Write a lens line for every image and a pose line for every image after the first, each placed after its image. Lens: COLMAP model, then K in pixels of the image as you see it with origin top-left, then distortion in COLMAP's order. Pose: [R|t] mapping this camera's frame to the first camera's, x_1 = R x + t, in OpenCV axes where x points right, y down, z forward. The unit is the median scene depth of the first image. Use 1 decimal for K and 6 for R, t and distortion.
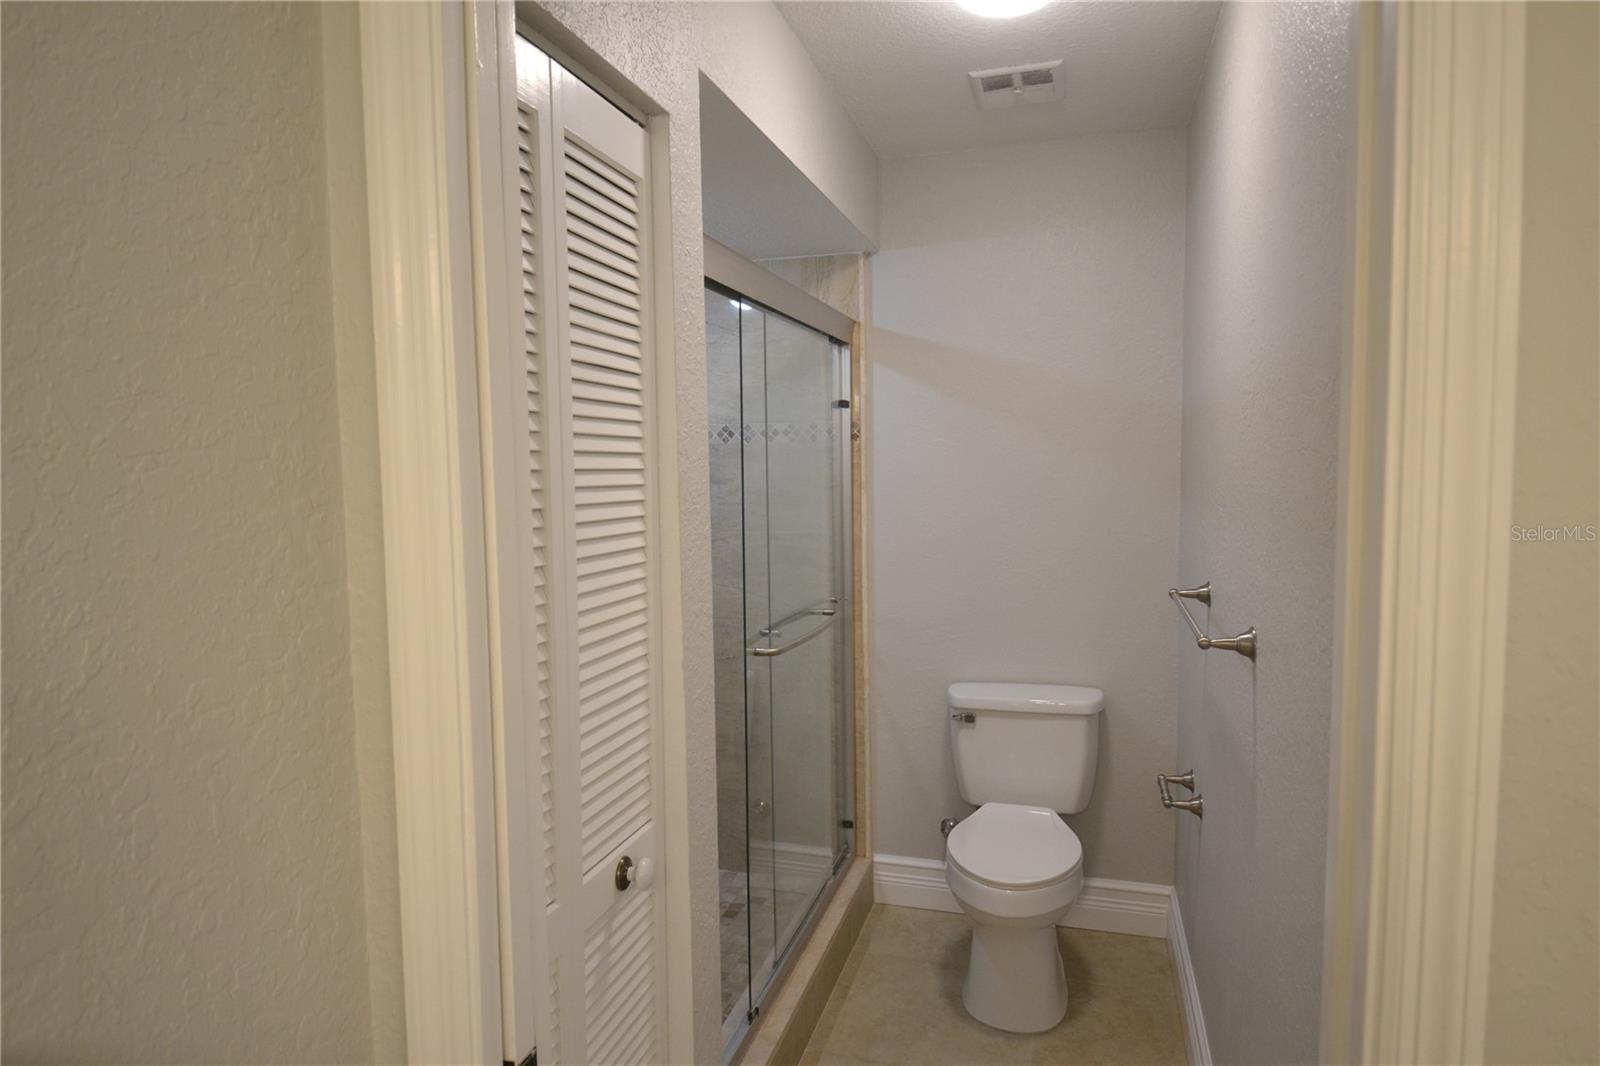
lens RADIAL K [[951.9, 0, 832.2], [0, 951.9, 528.9], [0, 0, 1]] dist [0.040114, -0.038794]
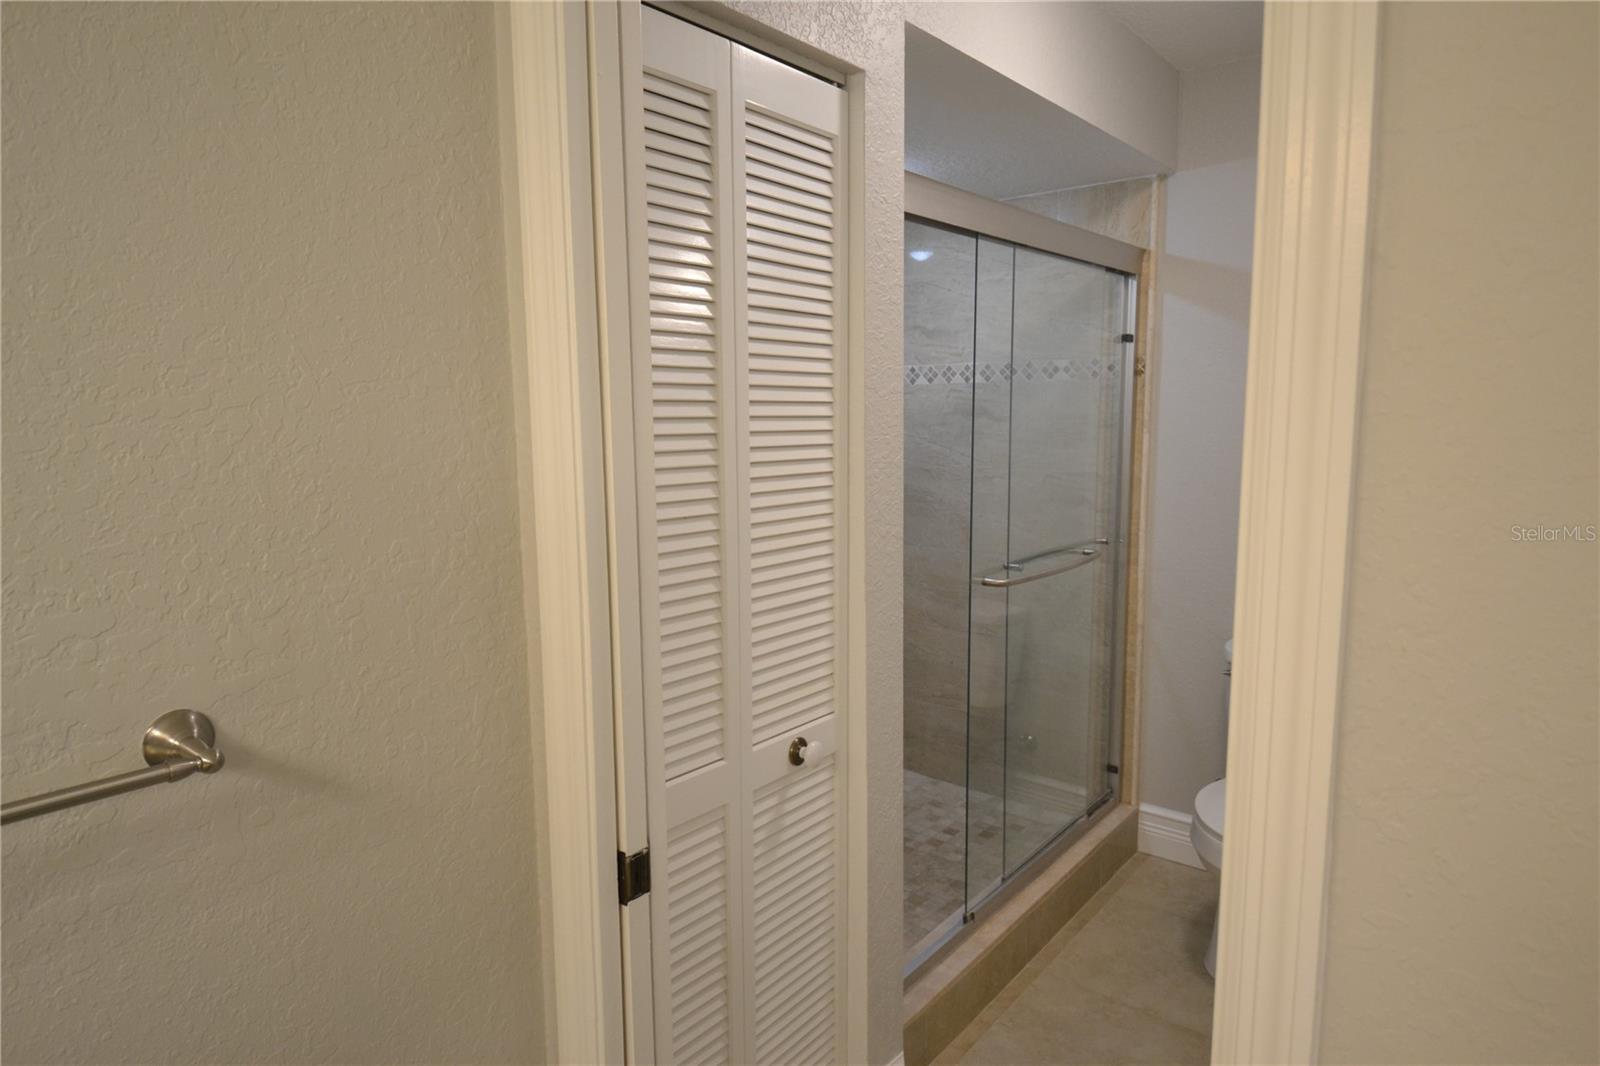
lens RADIAL K [[951.9, 0, 810.5], [0, 951.9, 526.1], [0, 0, 1]] dist [0.040114, -0.038794]
pose [[0.924560, 0.052522, -0.377400, 0.203466], [-0.030266, 0.997448, 0.064666, 0.010786], [0.379833, -0.048366, 0.923790, -0.046157]]
